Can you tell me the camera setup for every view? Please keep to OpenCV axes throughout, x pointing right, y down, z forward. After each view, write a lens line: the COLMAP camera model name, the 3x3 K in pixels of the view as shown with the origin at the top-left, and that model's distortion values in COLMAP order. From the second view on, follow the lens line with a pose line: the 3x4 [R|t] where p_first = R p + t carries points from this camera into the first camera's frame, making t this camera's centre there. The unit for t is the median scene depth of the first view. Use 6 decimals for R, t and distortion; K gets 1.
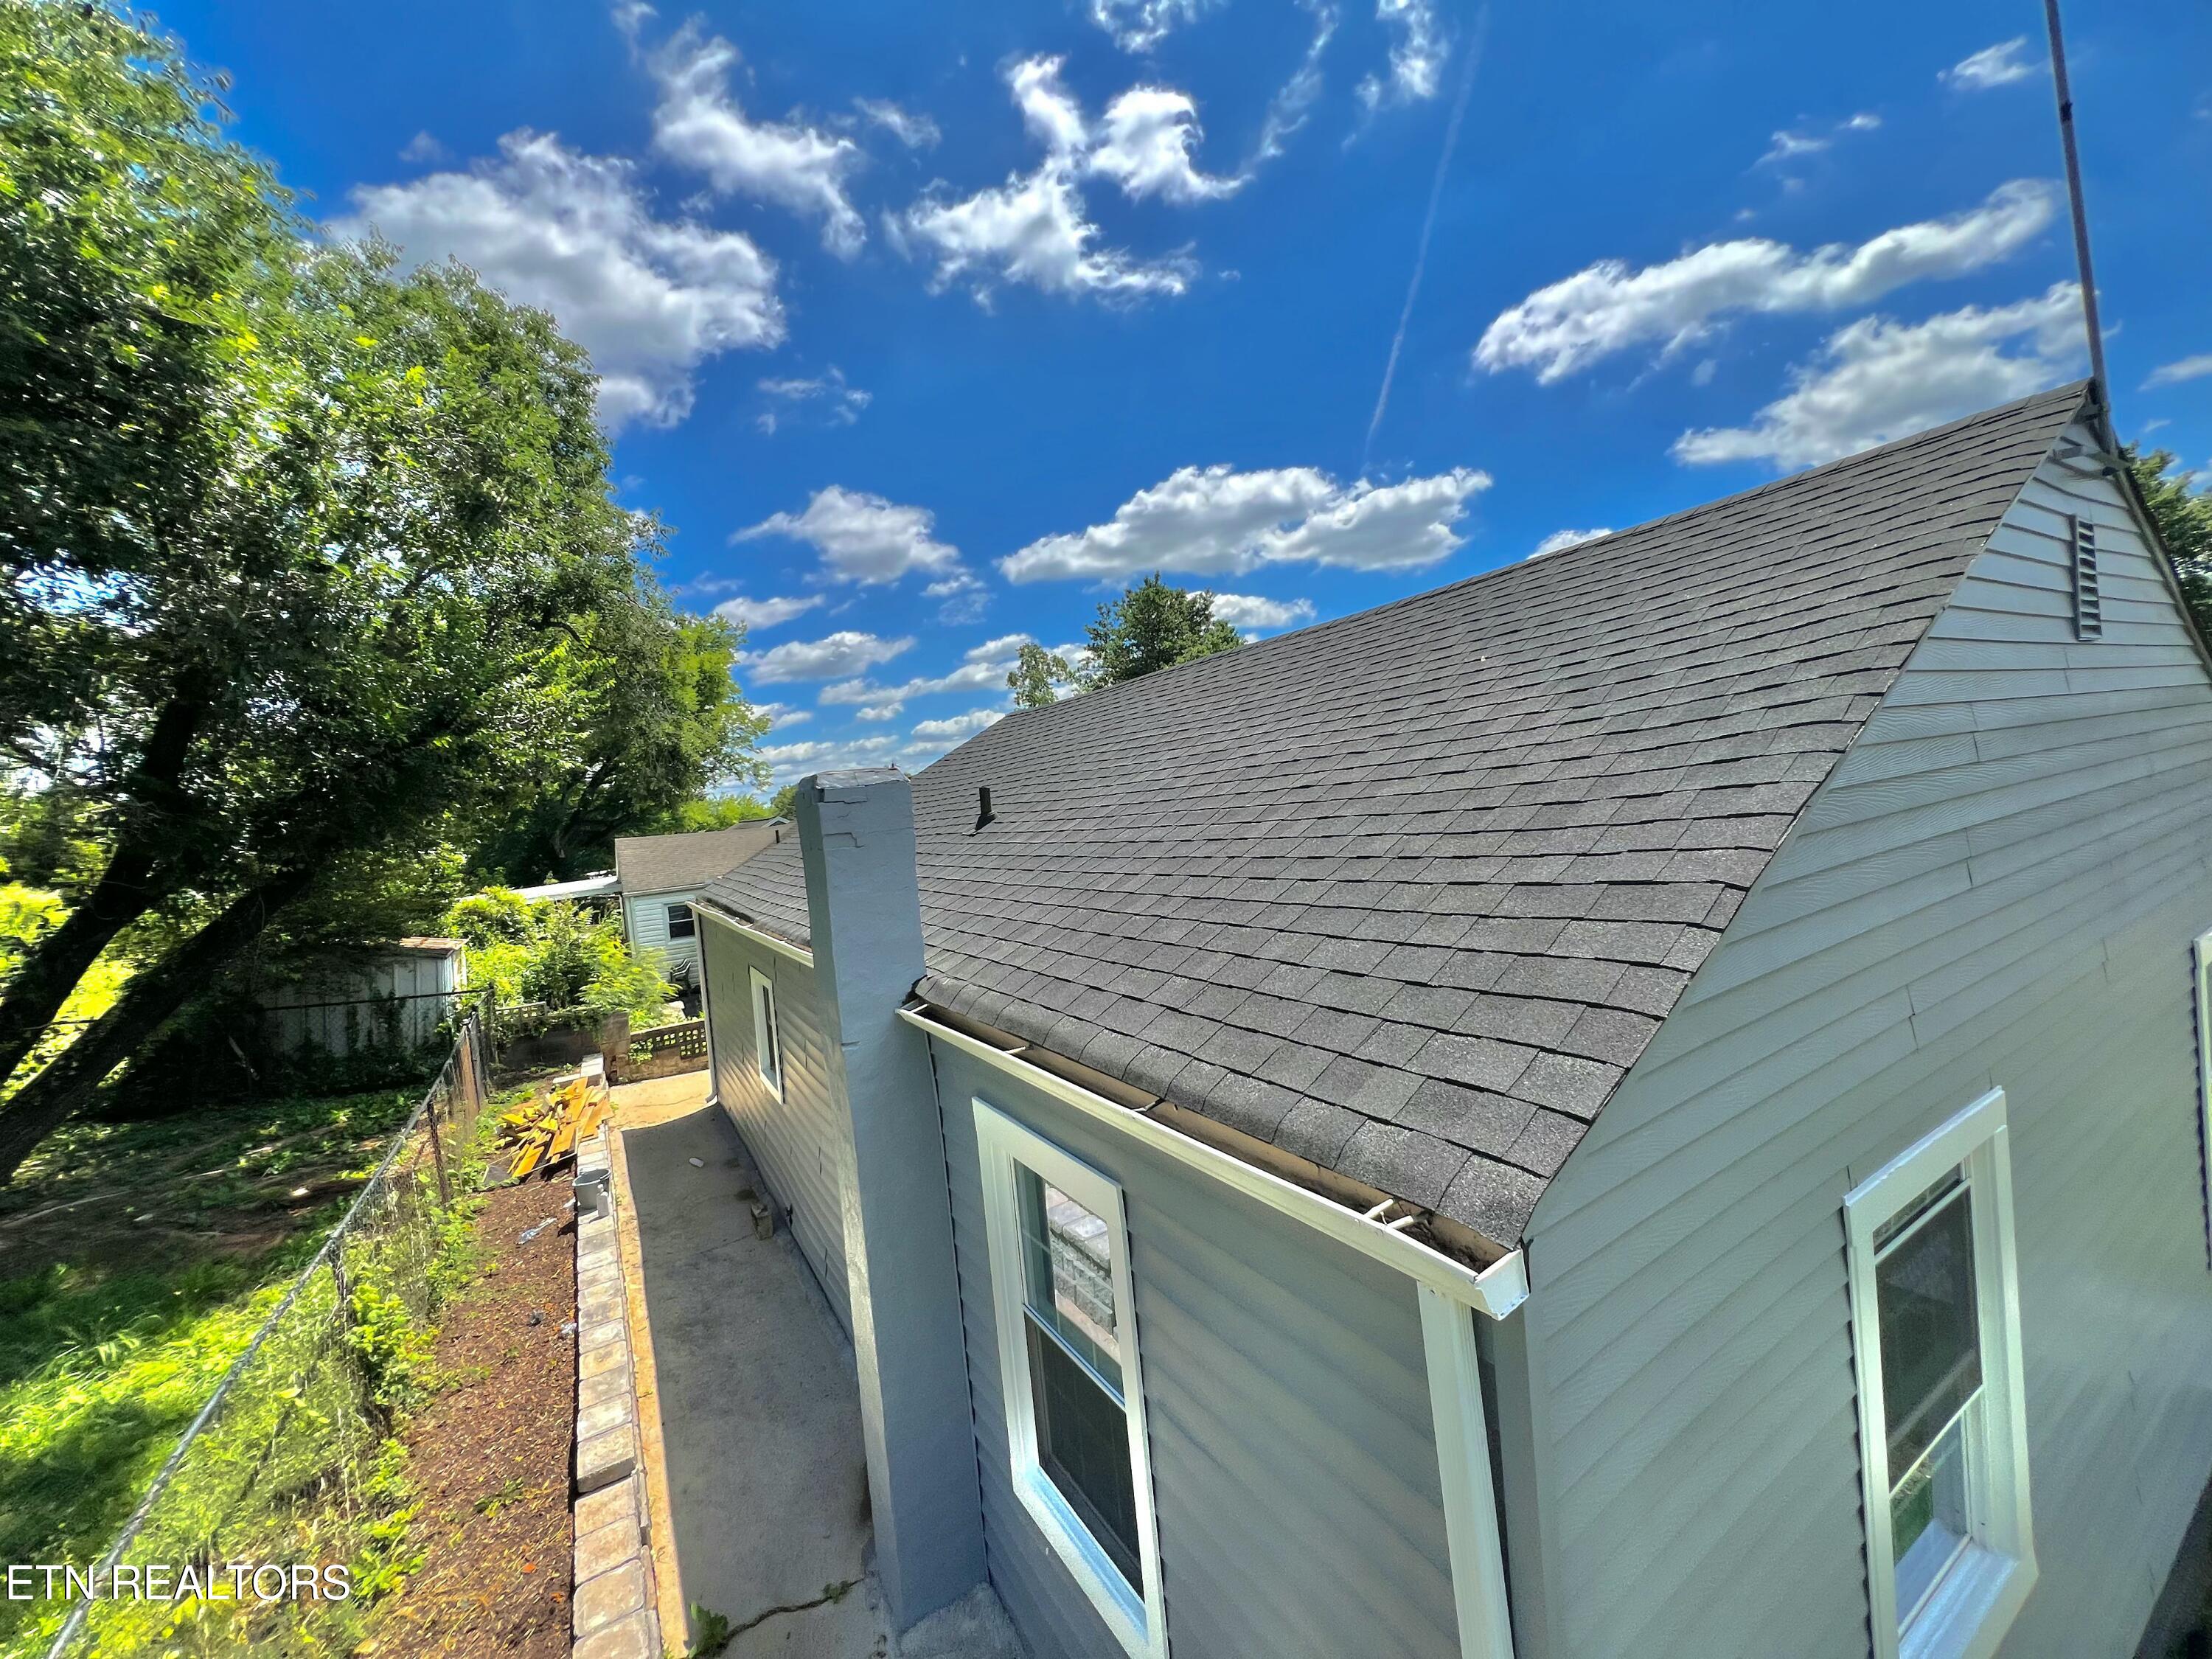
lens RADIAL K [[885.9, 0, 1100.1], [0, 885.9, 834.1], [0, 0, 1]] dist [0.000347, 0.000457]
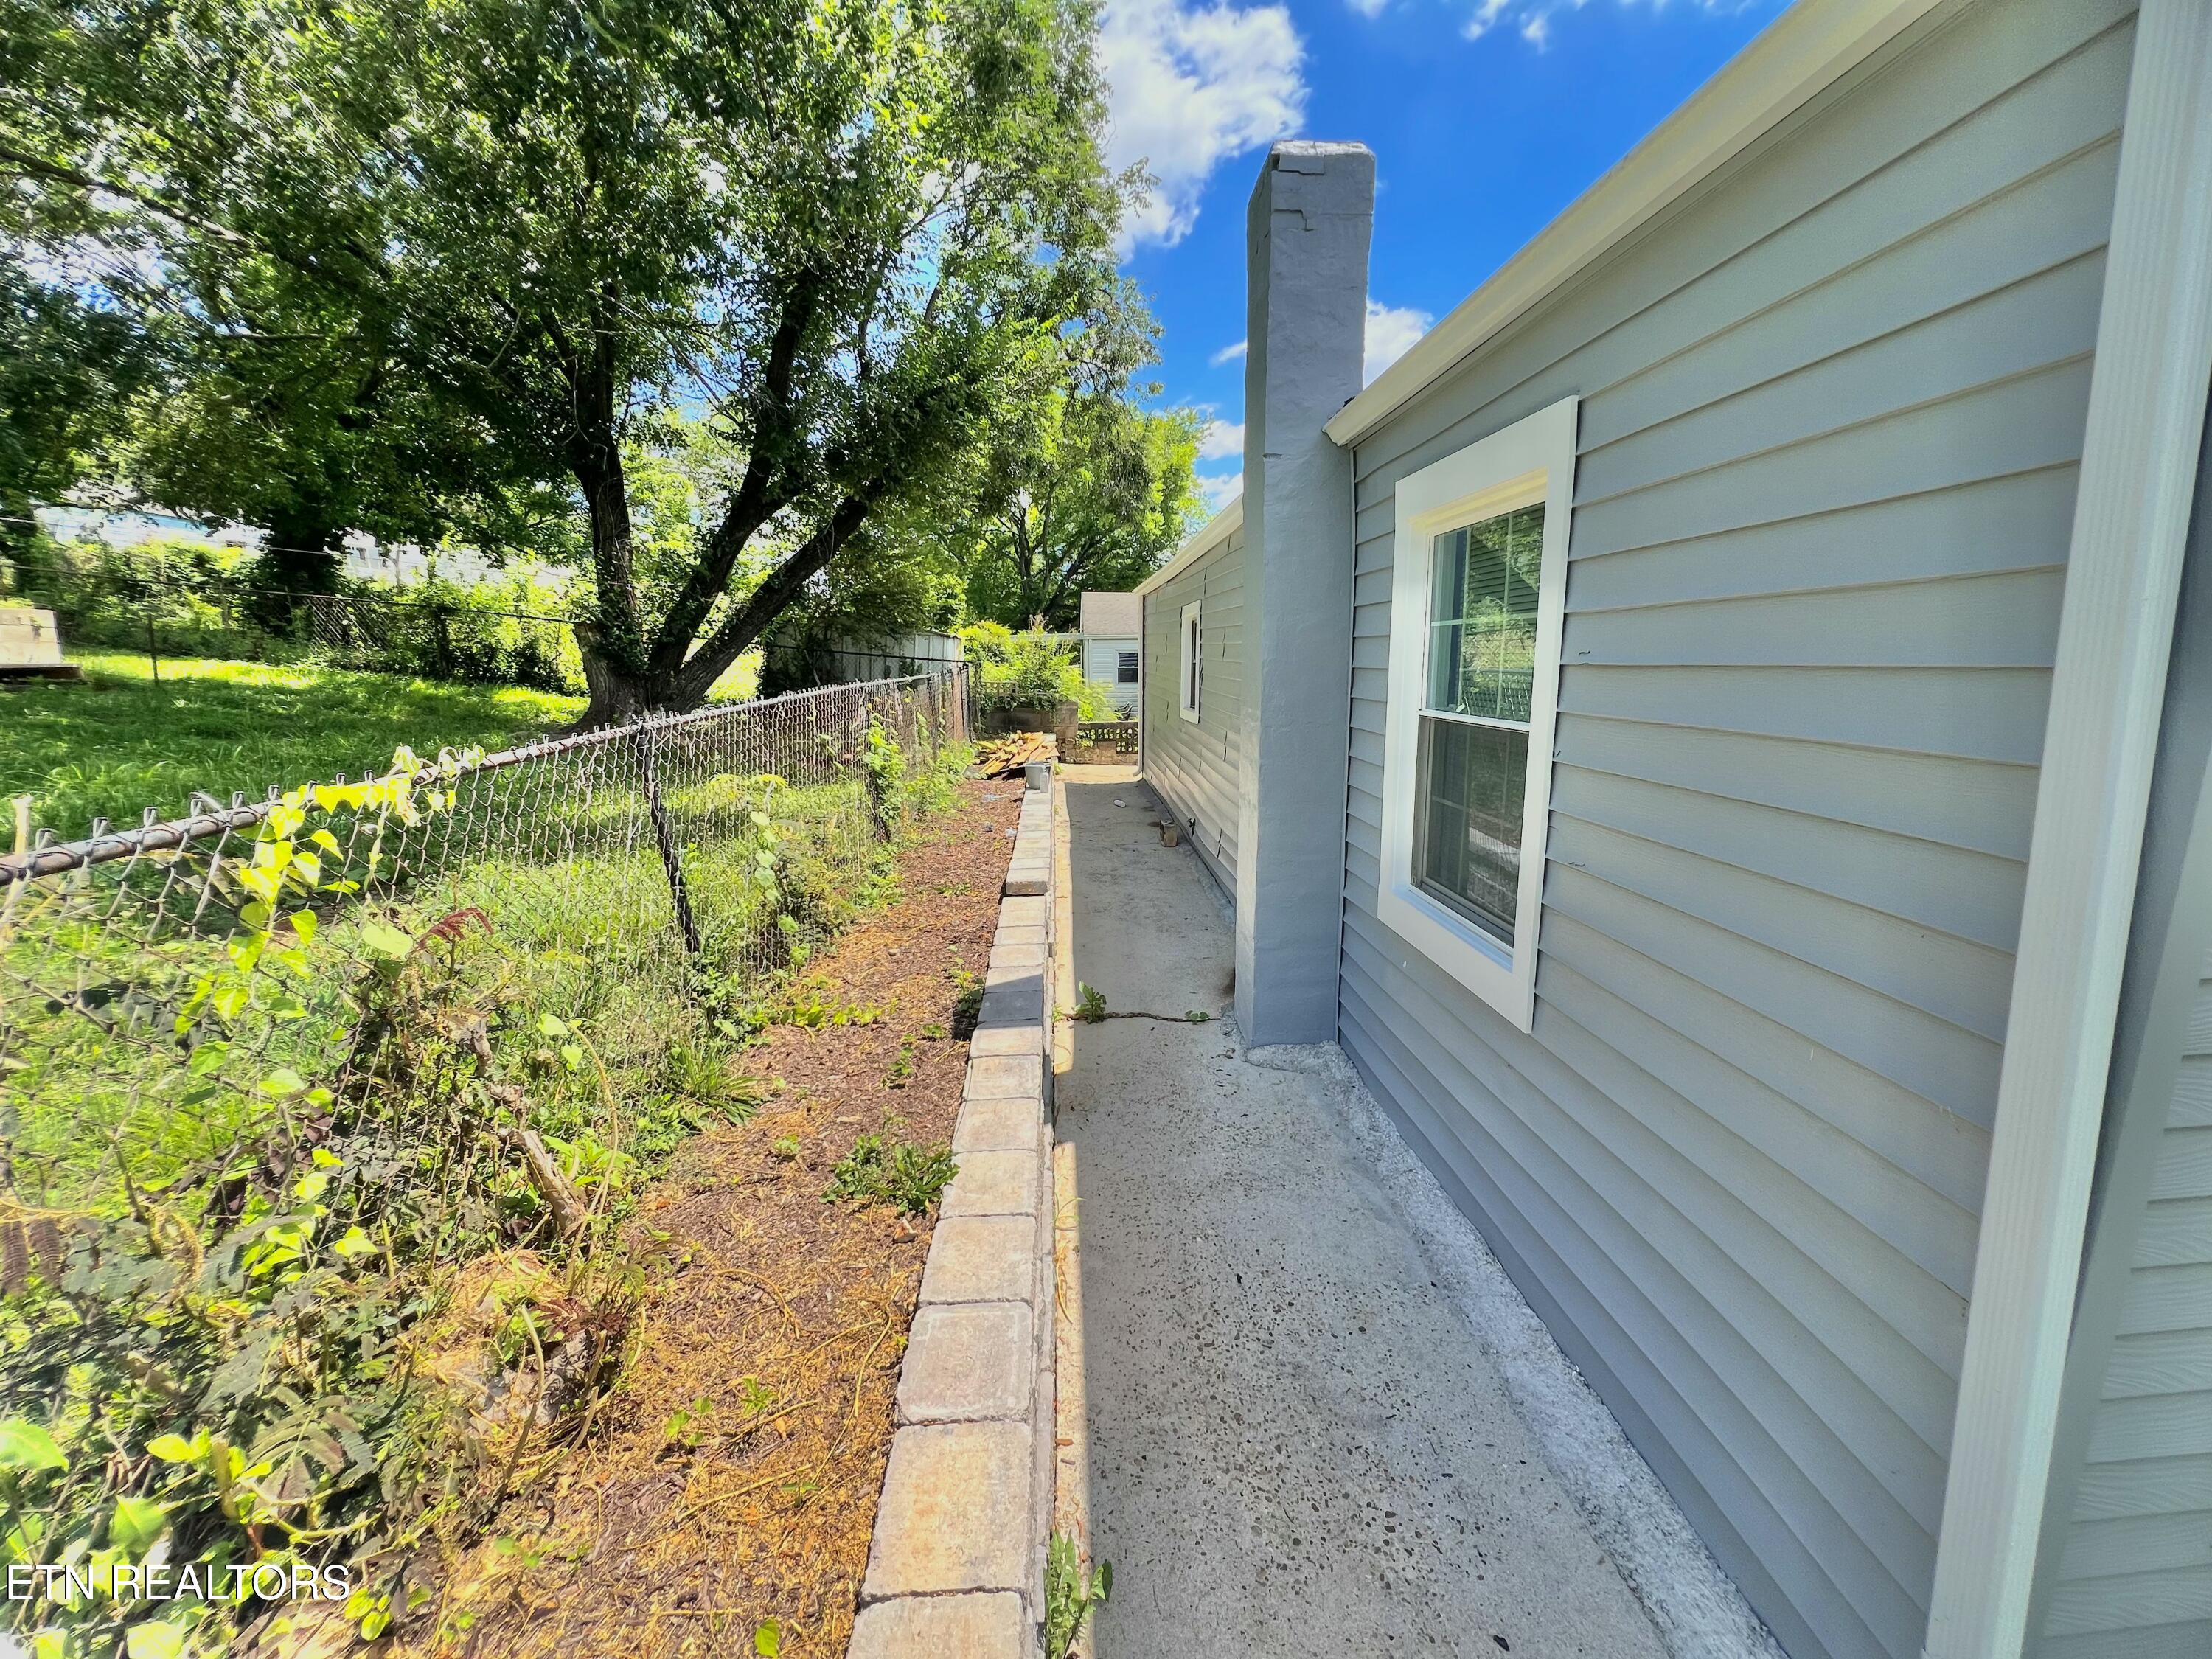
lens RADIAL K [[885.9, 0, 1091.8], [0, 885.9, 832.7], [0, 0, 1]] dist [0.000347, 0.000457]
pose [[0.878640, 0.174092, -0.444616, 0.018542], [-0.087640, 0.974144, 0.208239, 0.218023], [0.469373, -0.144001, 0.871179, 0.010385]]
